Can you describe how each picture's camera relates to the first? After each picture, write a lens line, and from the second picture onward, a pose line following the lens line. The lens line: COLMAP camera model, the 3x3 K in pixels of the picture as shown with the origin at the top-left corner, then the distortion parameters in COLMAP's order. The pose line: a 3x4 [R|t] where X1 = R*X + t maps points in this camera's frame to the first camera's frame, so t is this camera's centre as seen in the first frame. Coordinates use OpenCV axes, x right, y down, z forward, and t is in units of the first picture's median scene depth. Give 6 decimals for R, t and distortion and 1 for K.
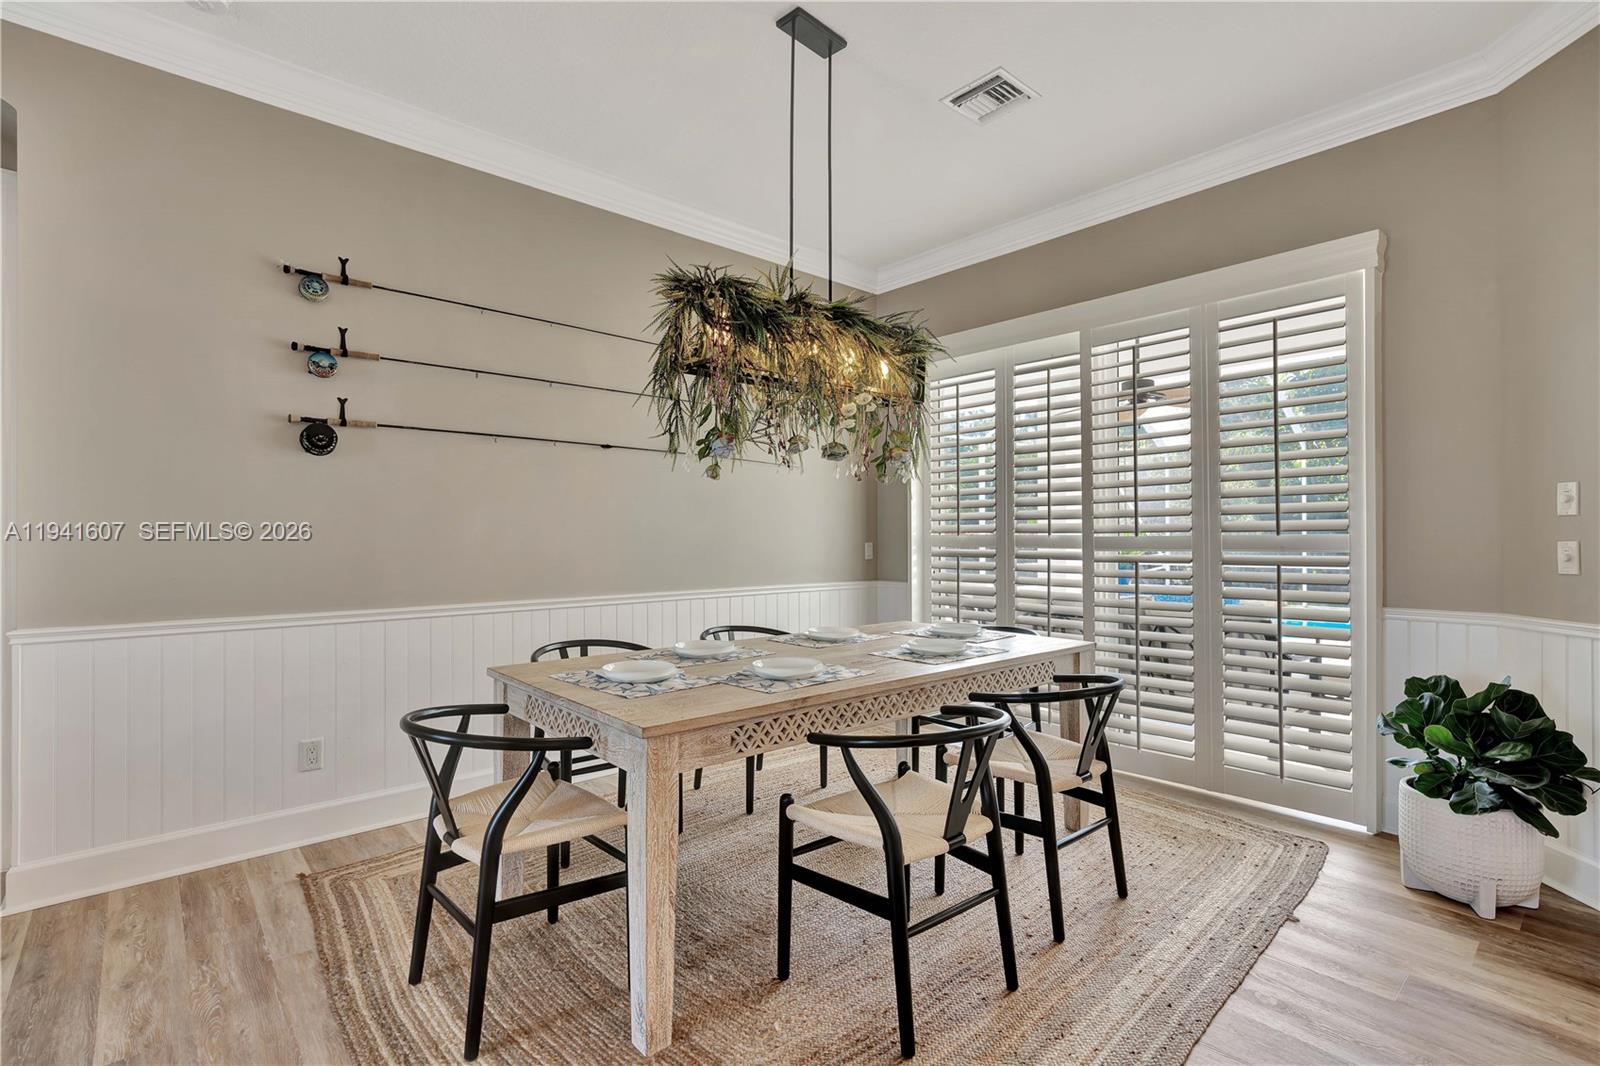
lens RADIAL K [[731.0, 0, 804.5], [0, 731.0, 536.9], [0, 0, 1]] dist [-0.002982, 0.000043]
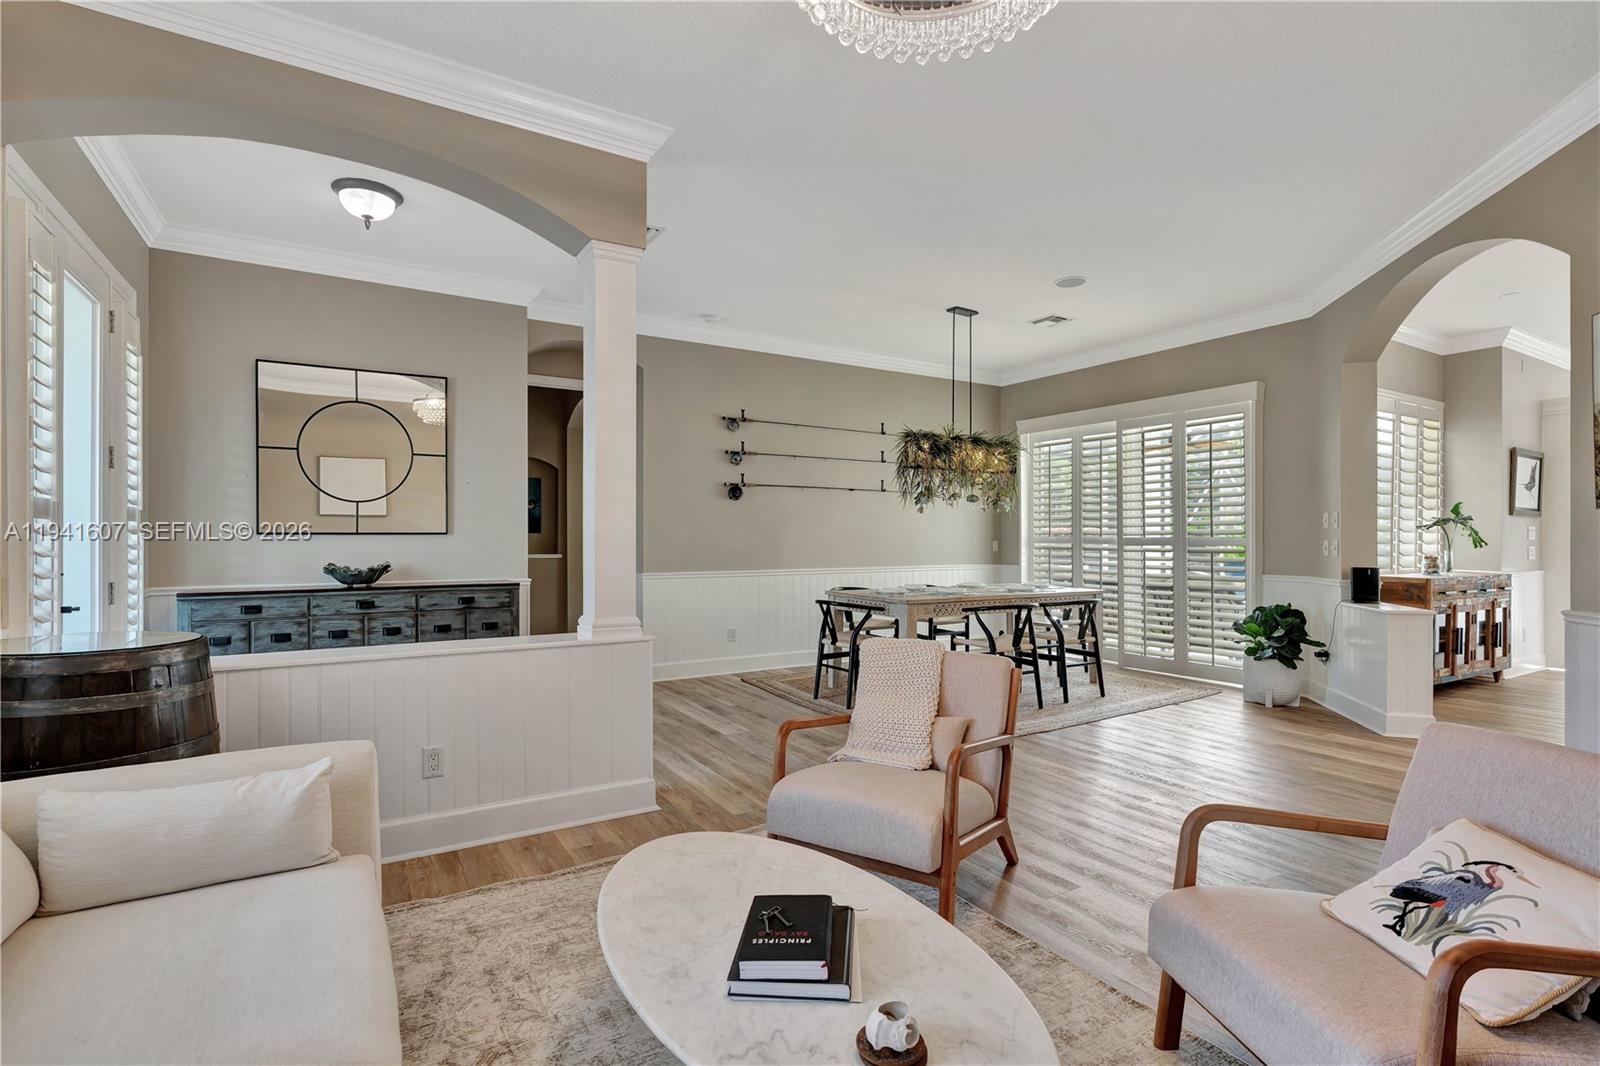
lens RADIAL K [[764.1, 0, 807.7], [0, 764.1, 532.5], [0, 0, 1]] dist [-0.002910, -0.000017]
pose [[0.984843, 0.000840, -0.173443, -0.047745], [-0.001749, 0.999986, -0.005088, -0.001641], [0.173437, 0.005314, 0.984831, -1.325432]]
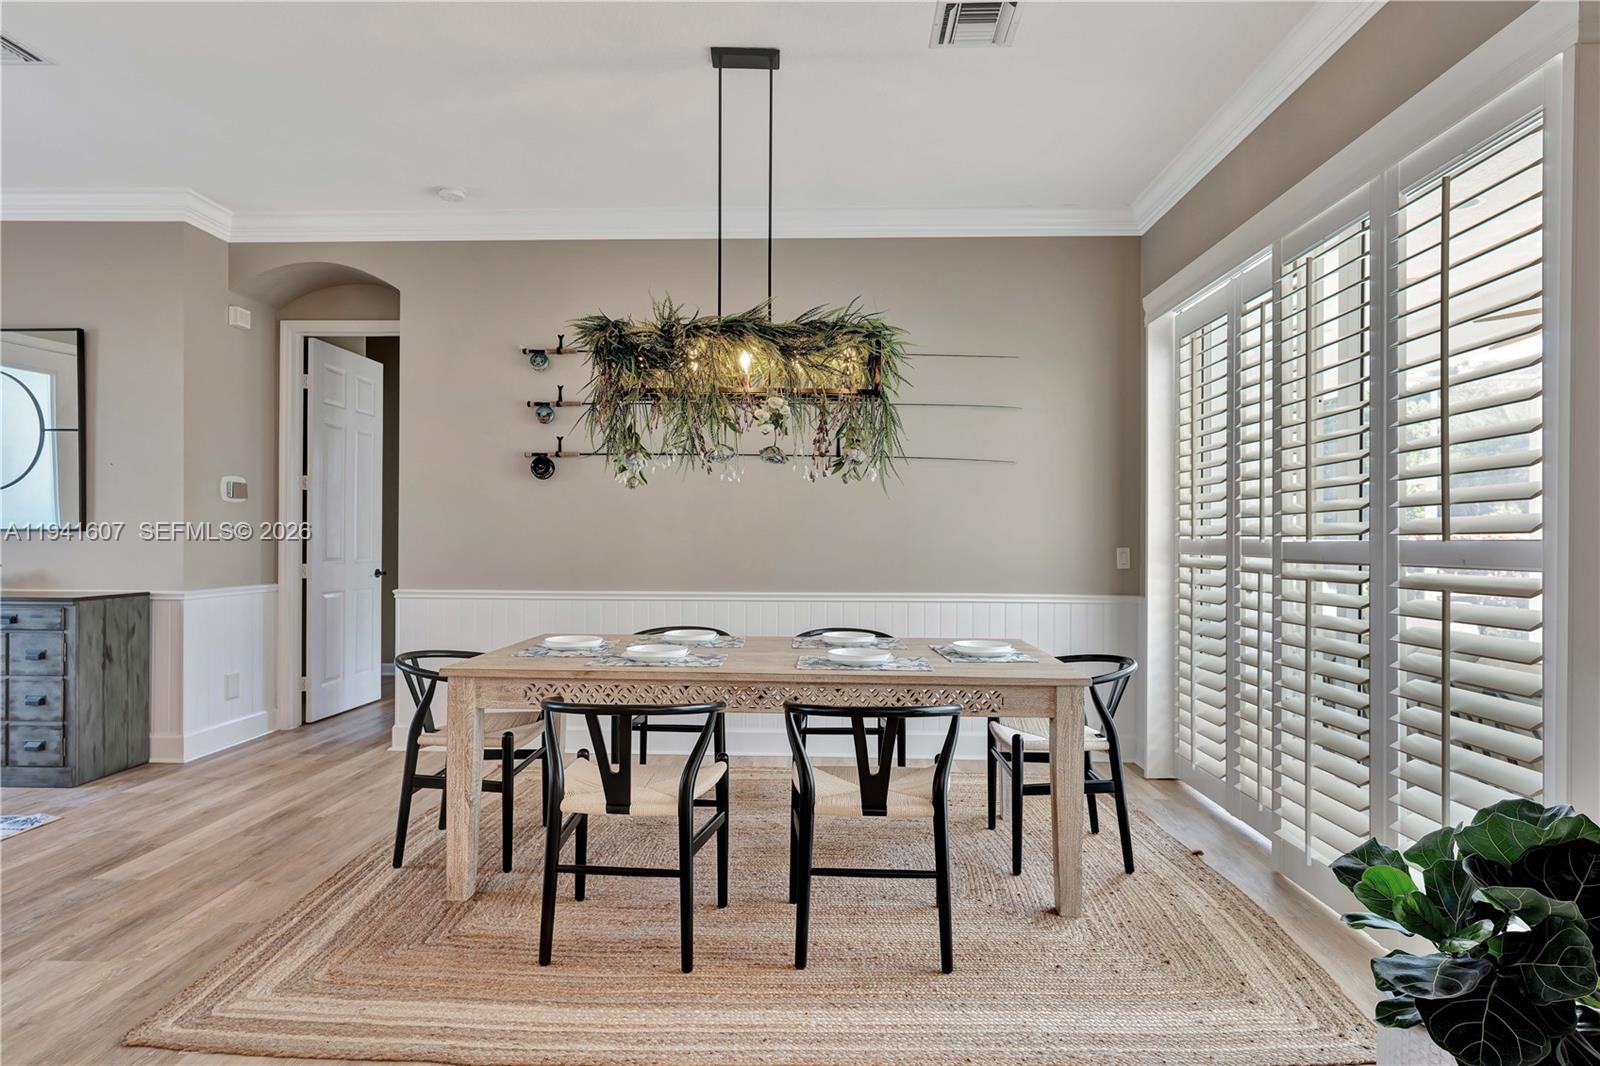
lens RADIAL K [[868.8, 0, 800.0], [0, 868.8, 533.0], [0, 0, 1]] dist [0.004210, 0.000387]
pose [[0.721563, 0.000029, -0.692349, 0.898496], [-0.007146, 0.999947, -0.007405, 0.000332], [0.692312, 0.010291, 0.721525, 0.148096]]
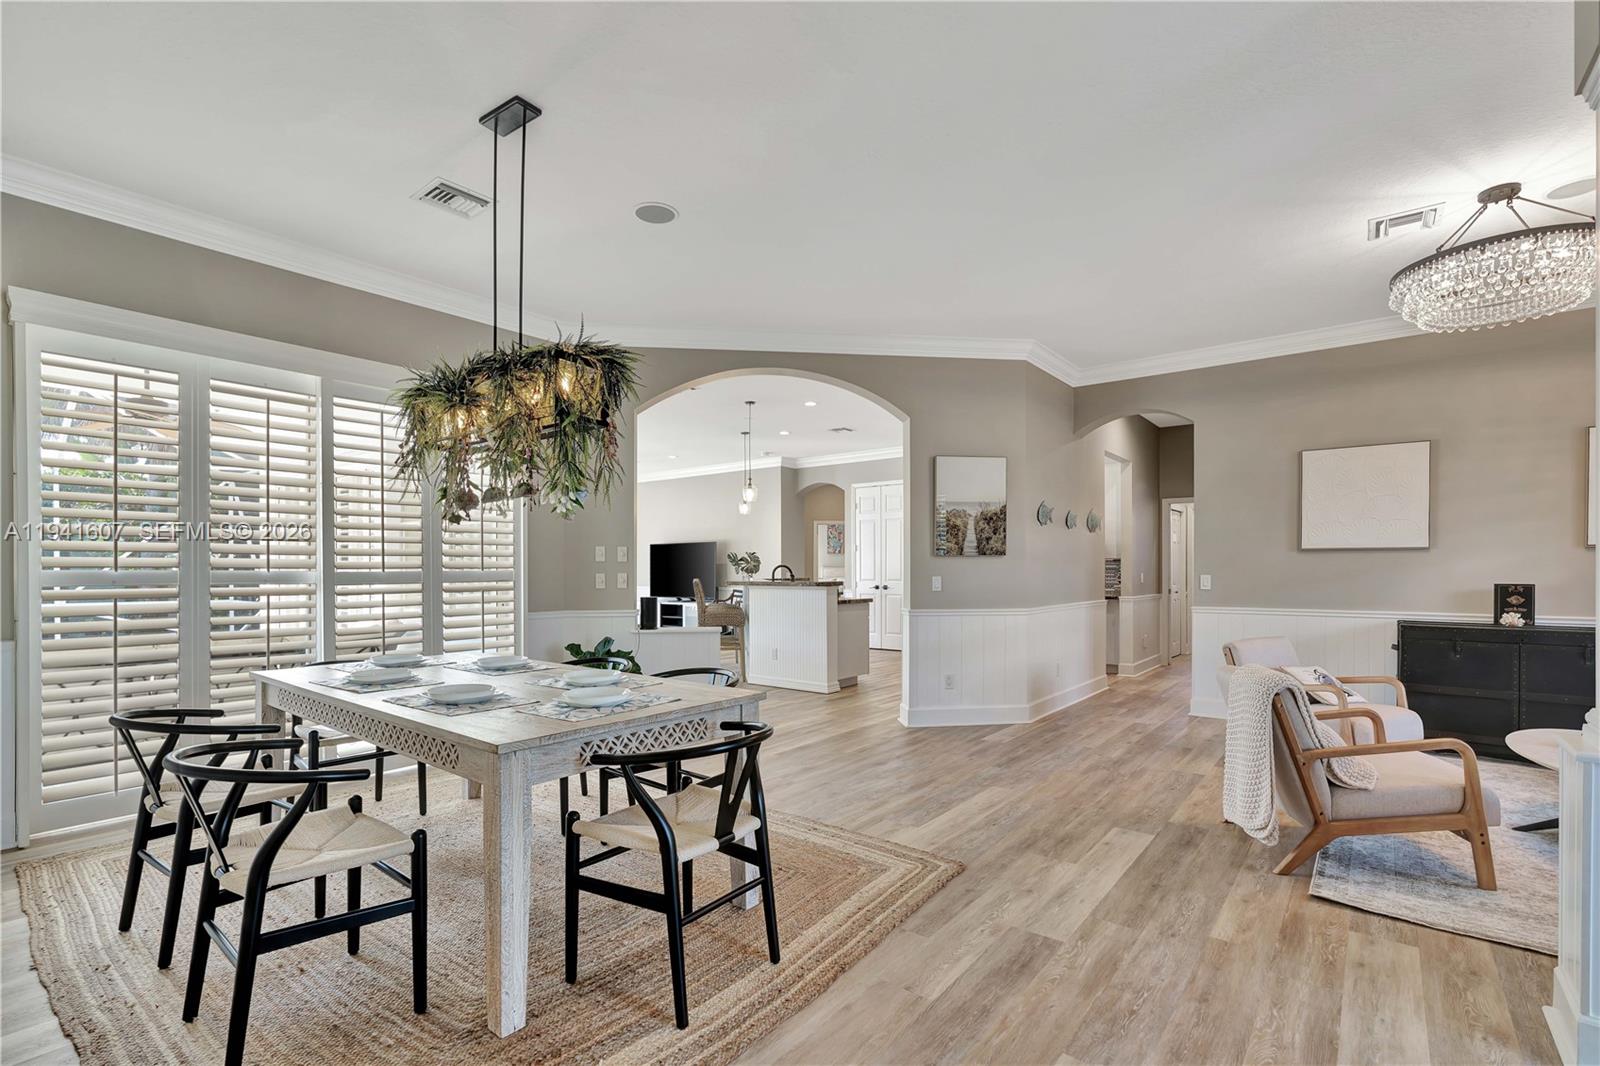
lens RADIAL K [[731.0, 0, 804.5], [0, 731.0, 536.9], [0, 0, 1]] dist [-0.002982, 0.000043]
pose [[-0.176973, 0.050061, 0.982942, -1.113896], [0.001140, 0.998715, -0.050659, 0.004865], [-0.984215, -0.007845, -0.176802, 0.726220]]
